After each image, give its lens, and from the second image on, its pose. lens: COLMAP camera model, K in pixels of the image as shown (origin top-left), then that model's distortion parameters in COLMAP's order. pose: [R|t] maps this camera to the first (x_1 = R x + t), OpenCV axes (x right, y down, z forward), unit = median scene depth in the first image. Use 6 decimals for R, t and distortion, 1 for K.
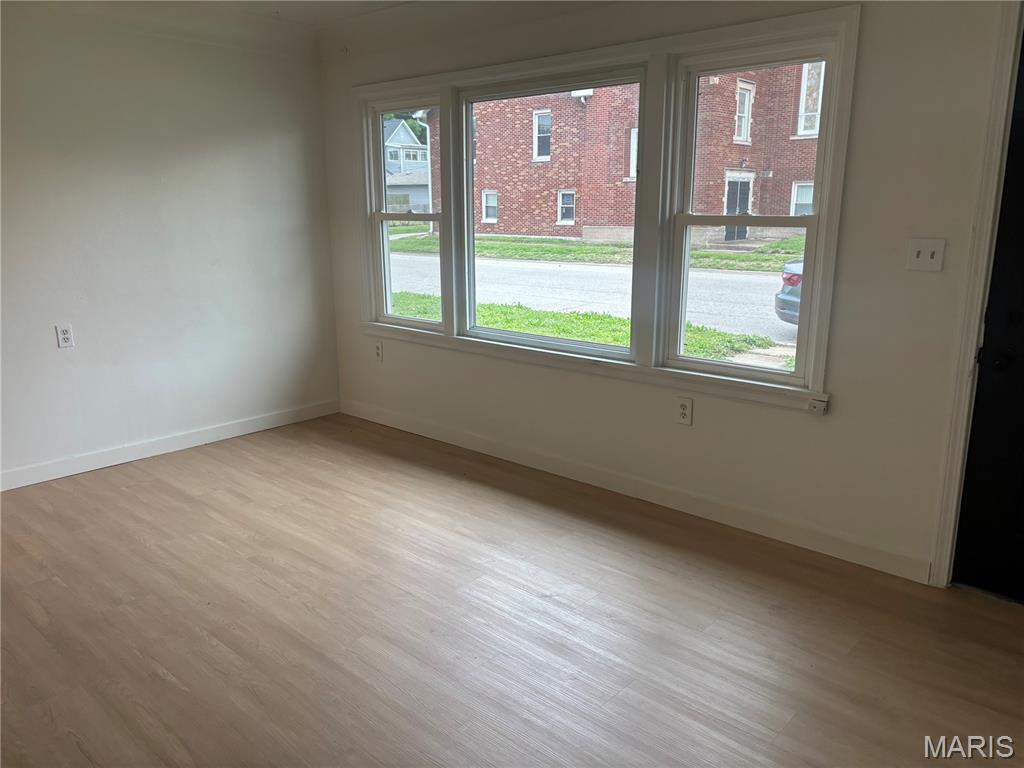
lens RADIAL K [[774.7, 0, 512.0], [0, 774.7, 384.0], [0, 0, 1]] dist [0.058761, 0.000259]
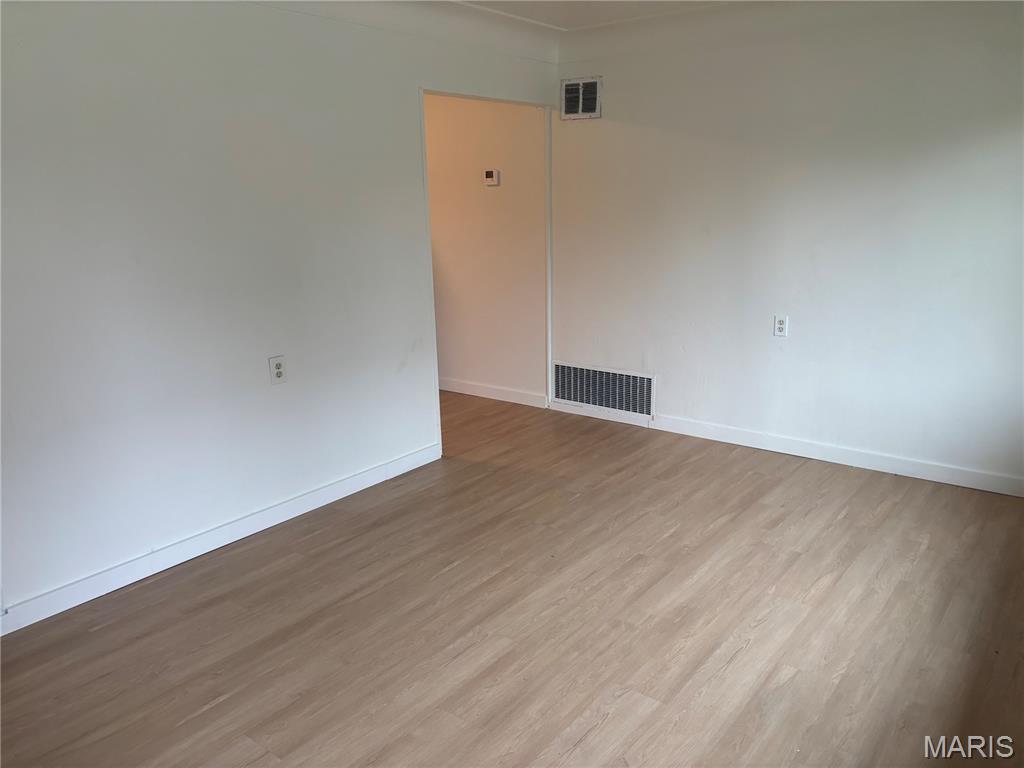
lens RADIAL K [[774.7, 0, 512.0], [0, 774.7, 384.0], [0, 0, 1]] dist [0.058761, 0.000259]
pose [[0.088741, 0.240929, -0.966477, 0.485706], [-0.207842, 0.953425, 0.218592, -0.150400], [0.974129, 0.181477, 0.134683, 0.537115]]
